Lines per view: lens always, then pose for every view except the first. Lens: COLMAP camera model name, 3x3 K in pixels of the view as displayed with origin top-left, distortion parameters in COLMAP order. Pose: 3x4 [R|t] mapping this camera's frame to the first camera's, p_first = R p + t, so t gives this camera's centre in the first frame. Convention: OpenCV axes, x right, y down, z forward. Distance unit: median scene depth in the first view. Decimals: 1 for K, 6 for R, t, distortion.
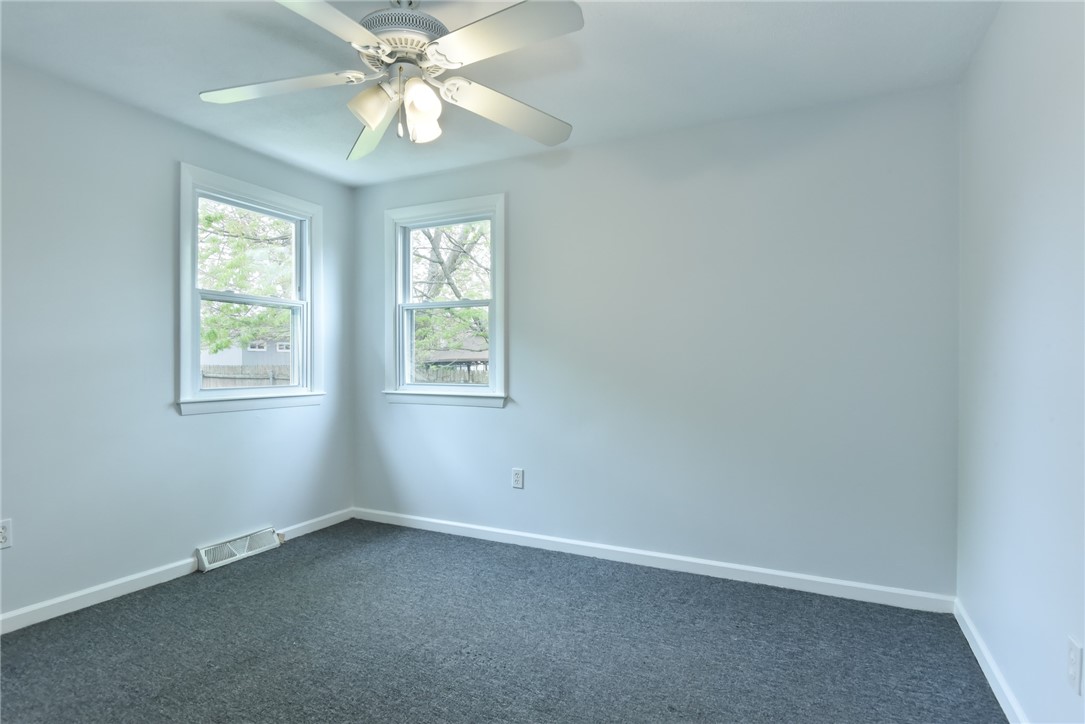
lens RADIAL K [[575.5, 0, 542.5], [0, 575.5, 362.0], [0, 0, 1]] dist [-0.001471, -0.007219]
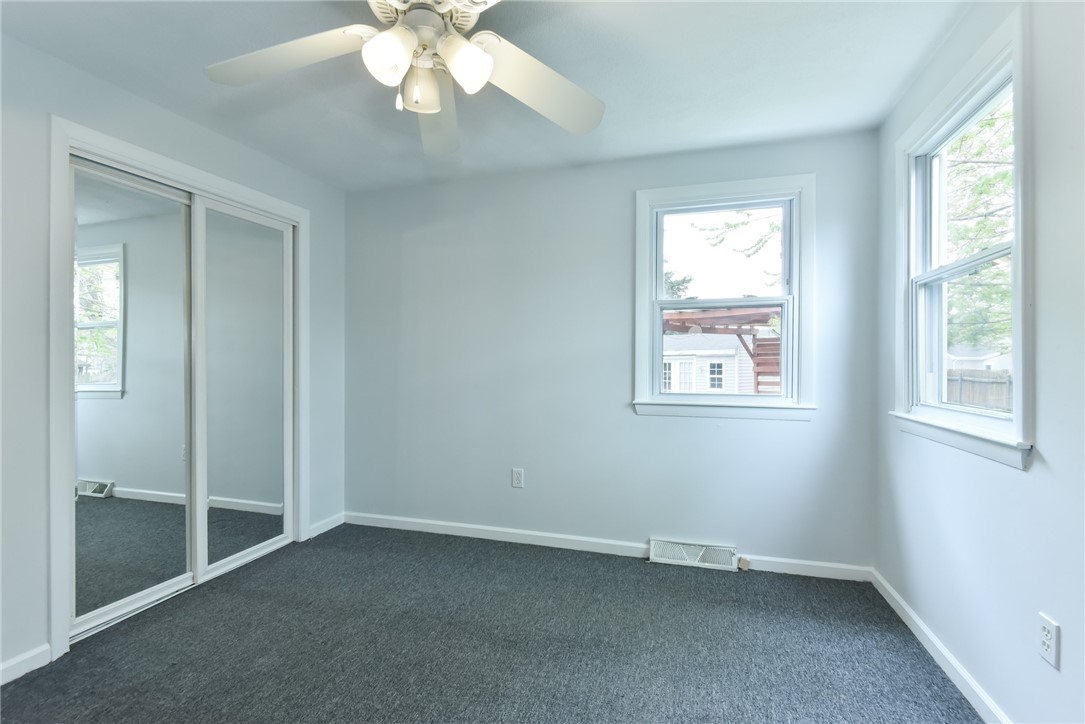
lens RADIAL K [[500.5, 0, 542.3], [0, 500.5, 364.6], [0, 0, 1]] dist [0.002948, -0.007316]
pose [[0.144037, -0.001501, -0.989571, 0.292723], [0.000049, 0.999999, -0.001510, -0.004115], [0.989572, 0.000169, 0.144037, 0.614625]]
